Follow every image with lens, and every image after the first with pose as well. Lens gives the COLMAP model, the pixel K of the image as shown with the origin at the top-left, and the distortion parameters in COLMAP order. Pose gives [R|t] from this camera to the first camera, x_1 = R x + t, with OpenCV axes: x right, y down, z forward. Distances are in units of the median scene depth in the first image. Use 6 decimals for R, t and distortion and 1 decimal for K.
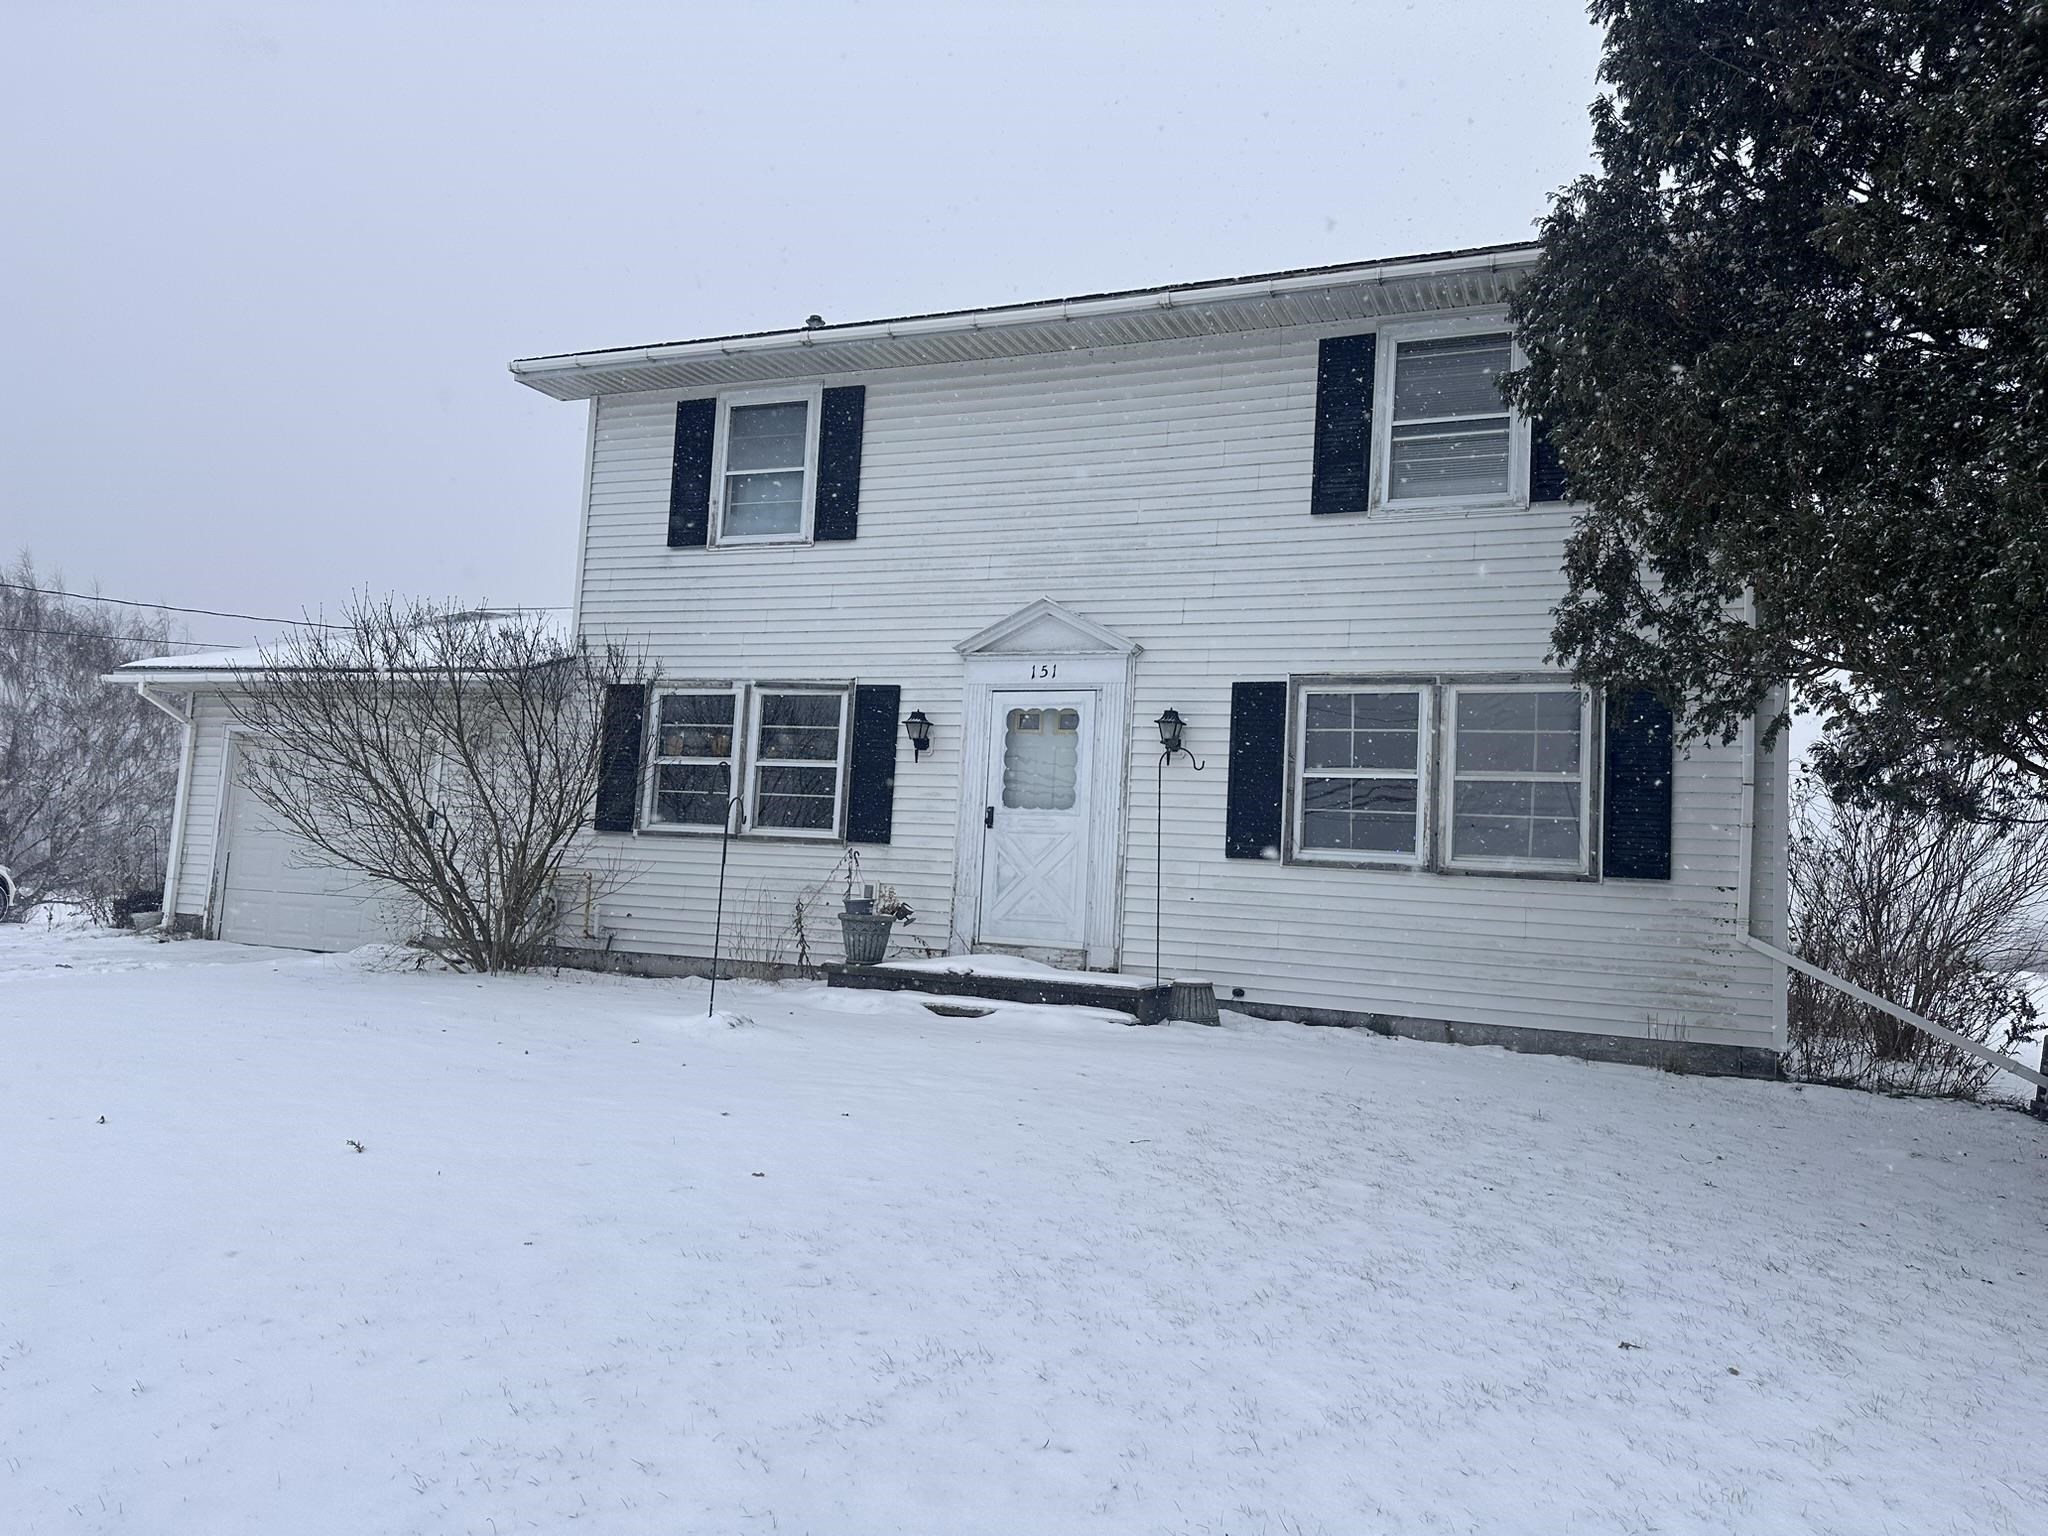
lens RADIAL K [[1428.0, 0, 1018.9], [0, 1428.0, 773.7], [0, 0, 1]] dist [0.065008, -0.076772]
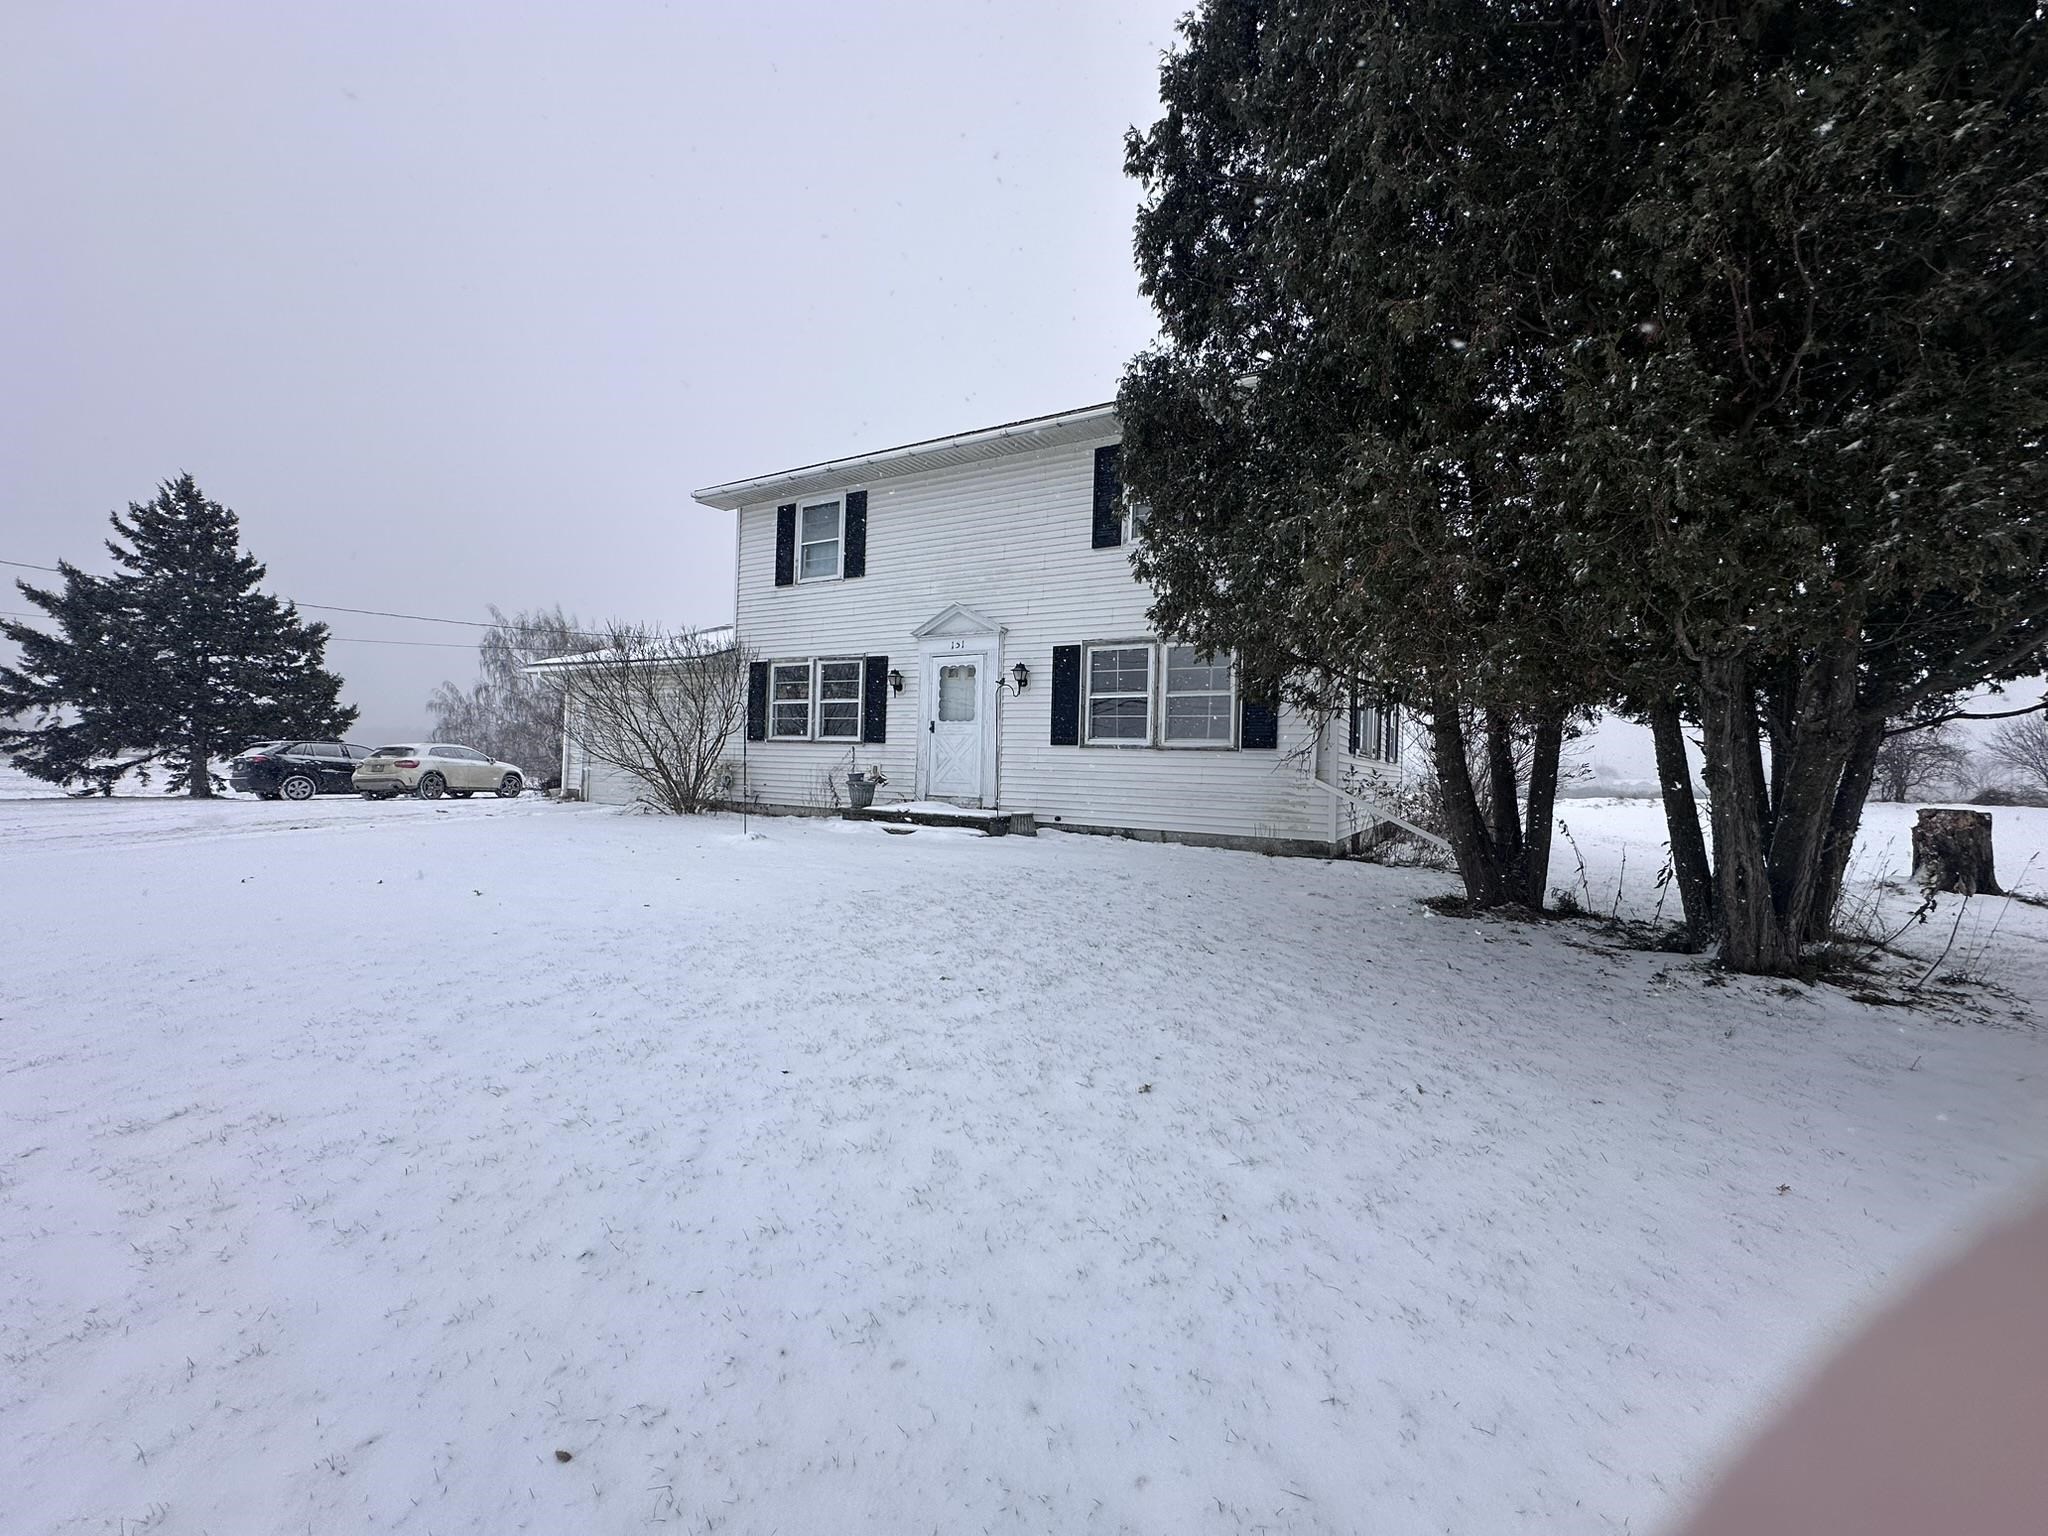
lens RADIAL K [[811.6, 0, 1018.4], [0, 811.6, 772.2], [0, 0, 1]] dist [-0.002528, 0.000597]
pose [[0.991720, -0.025000, -0.125960, 0.221606], [0.035107, 0.996282, 0.078668, 0.010780], [0.123525, -0.082439, 0.988911, -0.019900]]
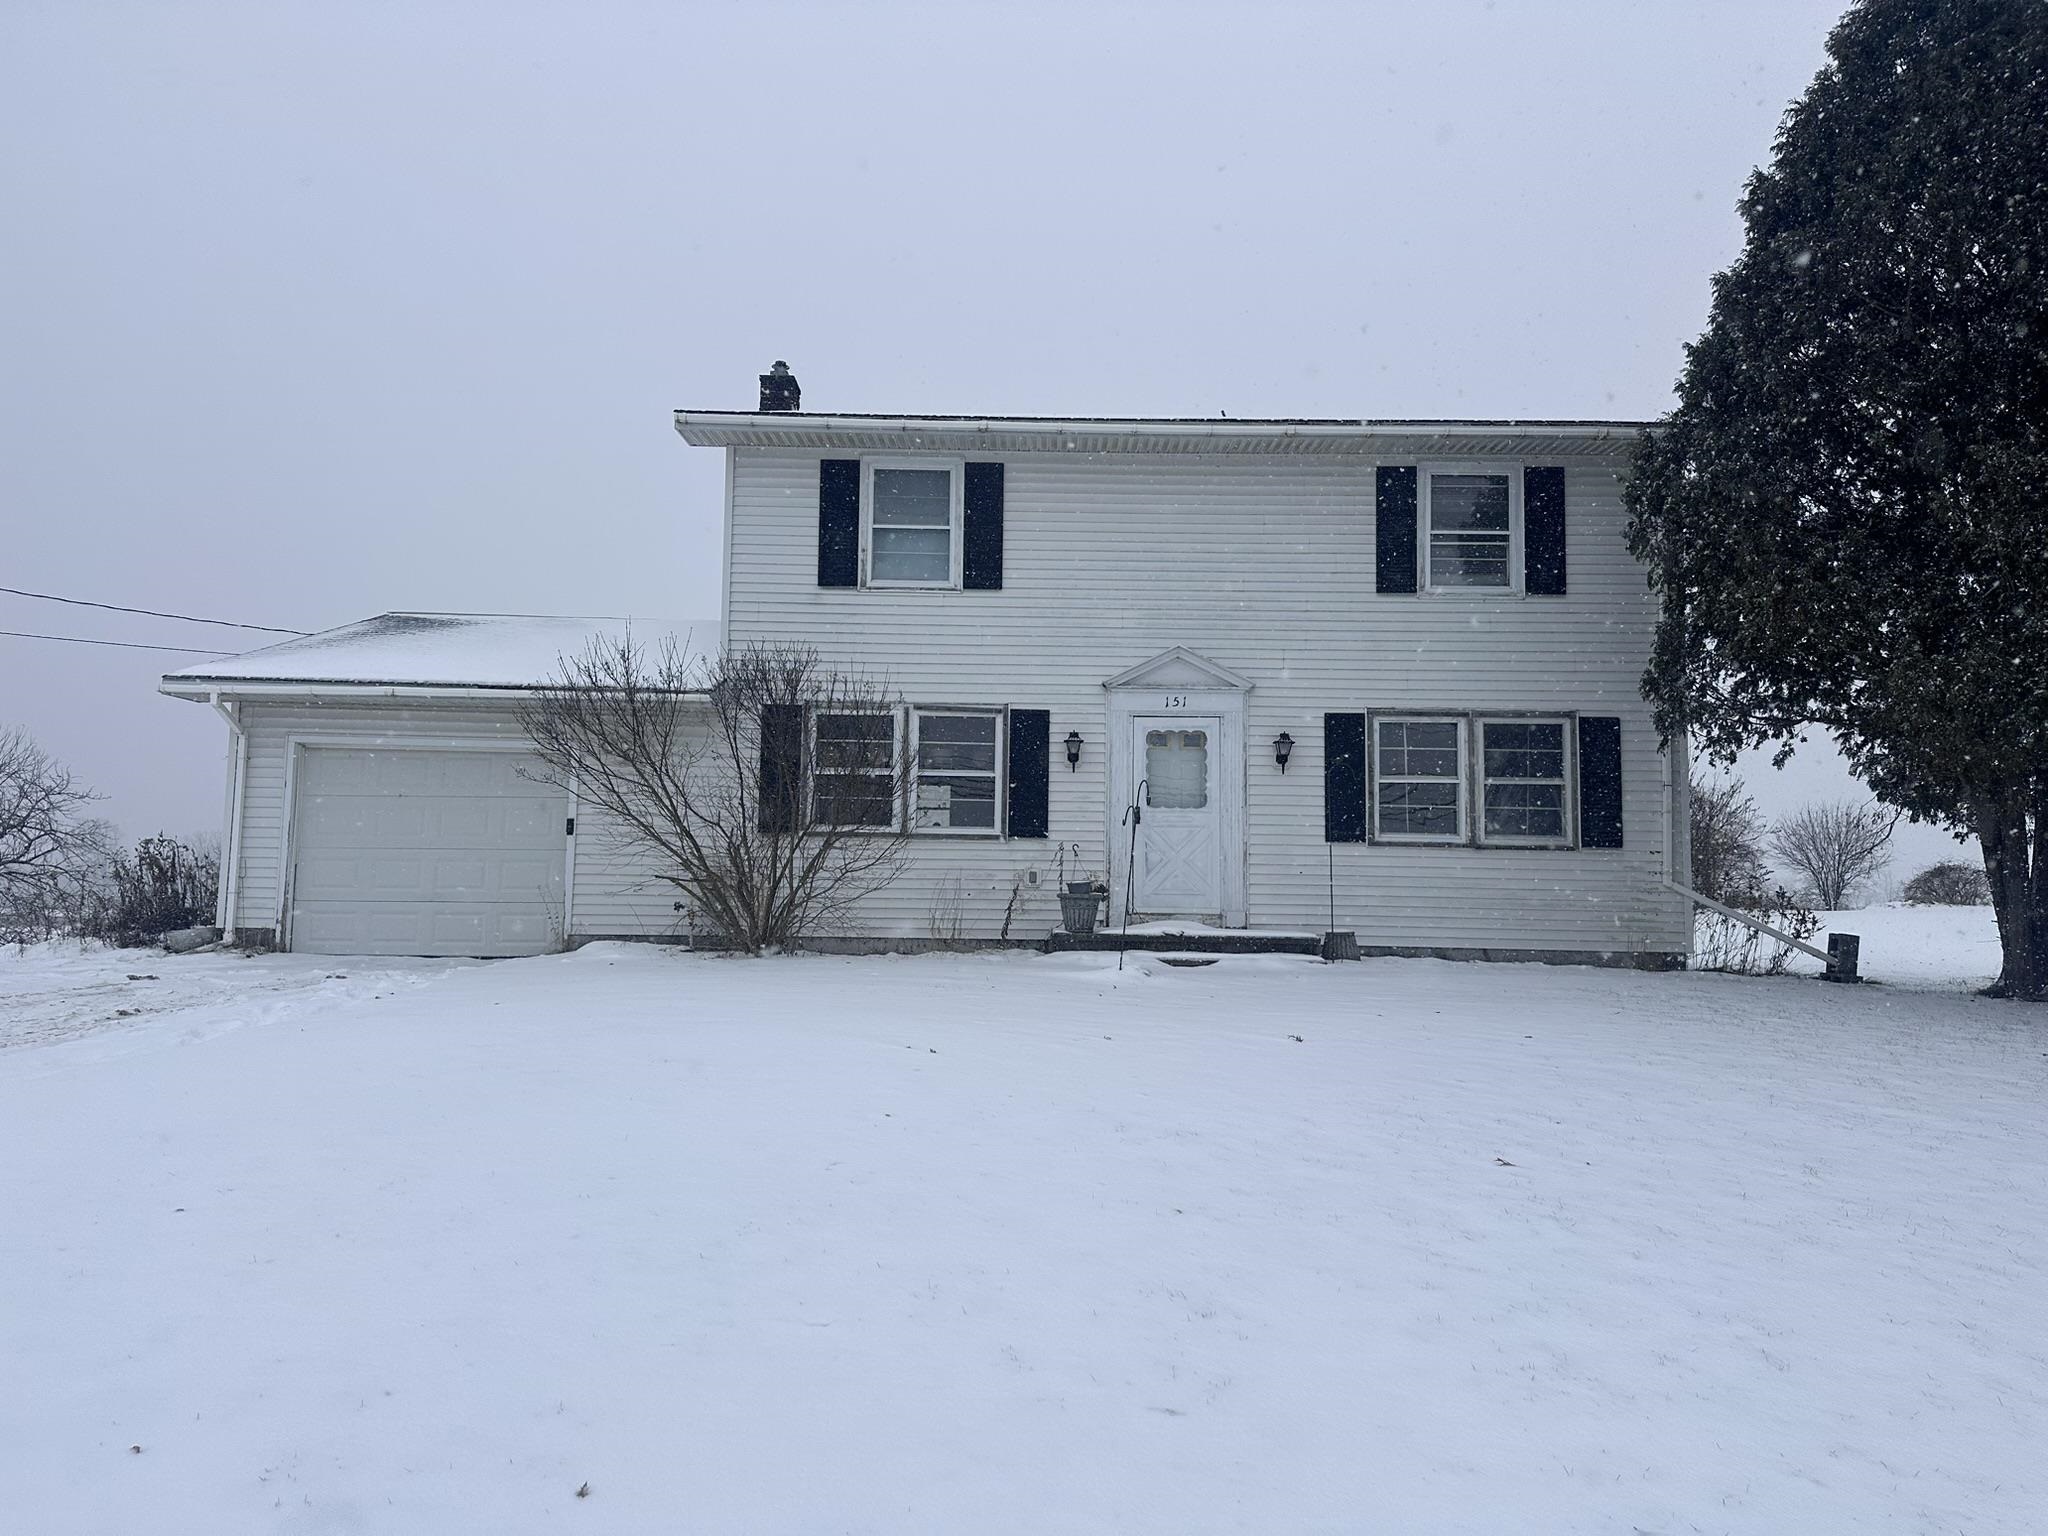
lens RADIAL K [[1428.0, 0, 1009.2], [0, 1428.0, 777.8], [0, 0, 1]] dist [0.065008, -0.076772]
pose [[0.923631, -0.009866, 0.383157, -0.626655], [0.005372, 0.999904, 0.012798, -0.020365], [-0.383246, -0.009763, 0.923595, -0.141654]]
